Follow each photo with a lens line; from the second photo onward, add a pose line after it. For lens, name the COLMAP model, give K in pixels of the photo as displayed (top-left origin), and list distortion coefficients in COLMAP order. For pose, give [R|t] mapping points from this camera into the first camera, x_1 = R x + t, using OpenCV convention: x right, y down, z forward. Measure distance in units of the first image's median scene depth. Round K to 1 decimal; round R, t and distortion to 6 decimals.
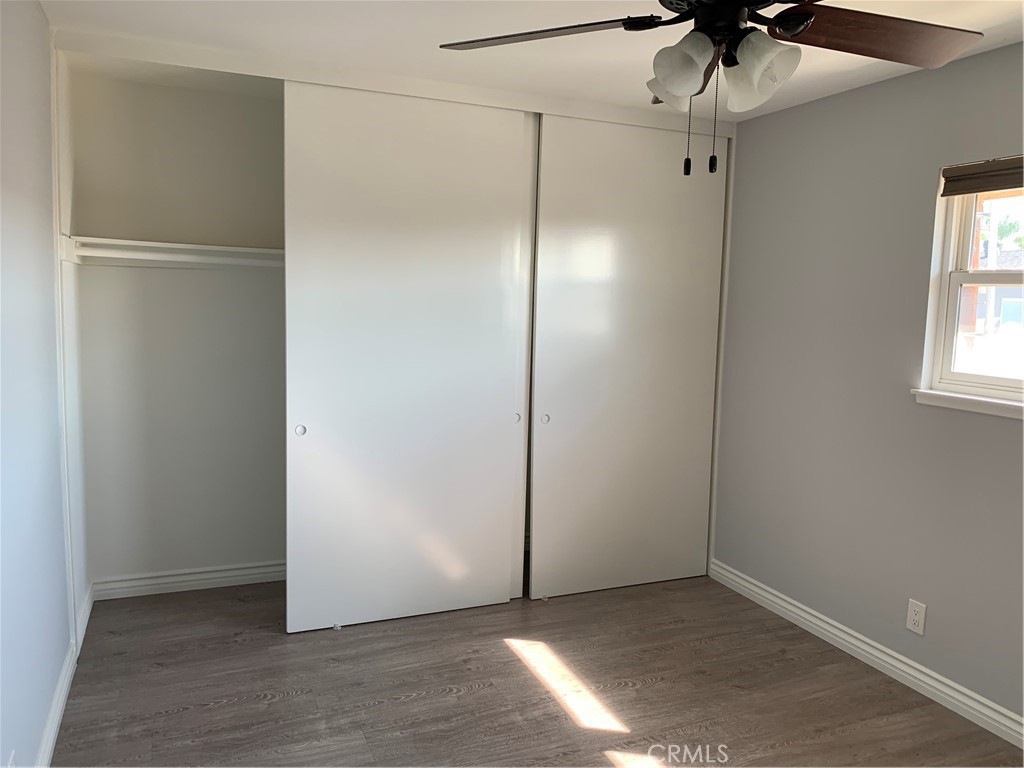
lens RADIAL K [[790.8, 0, 512.0], [0, 790.8, 384.0], [0, 0, 1]] dist [0.038802, -0.040096]
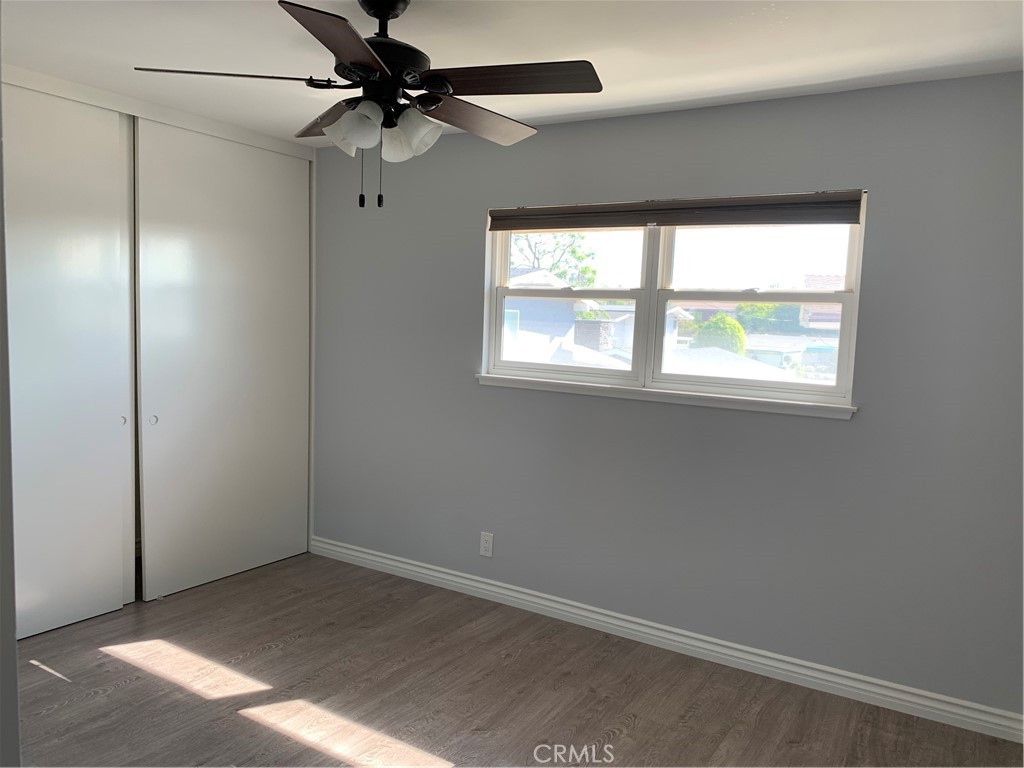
lens RADIAL K [[790.8, 0, 512.0], [0, 790.8, 384.0], [0, 0, 1]] dist [0.038802, -0.040096]
pose [[0.826867, -0.041631, 0.560854, -0.186066], [0.046336, 0.998909, 0.005834, 0.017869], [-0.560485, 0.021164, 0.827894, -0.122216]]
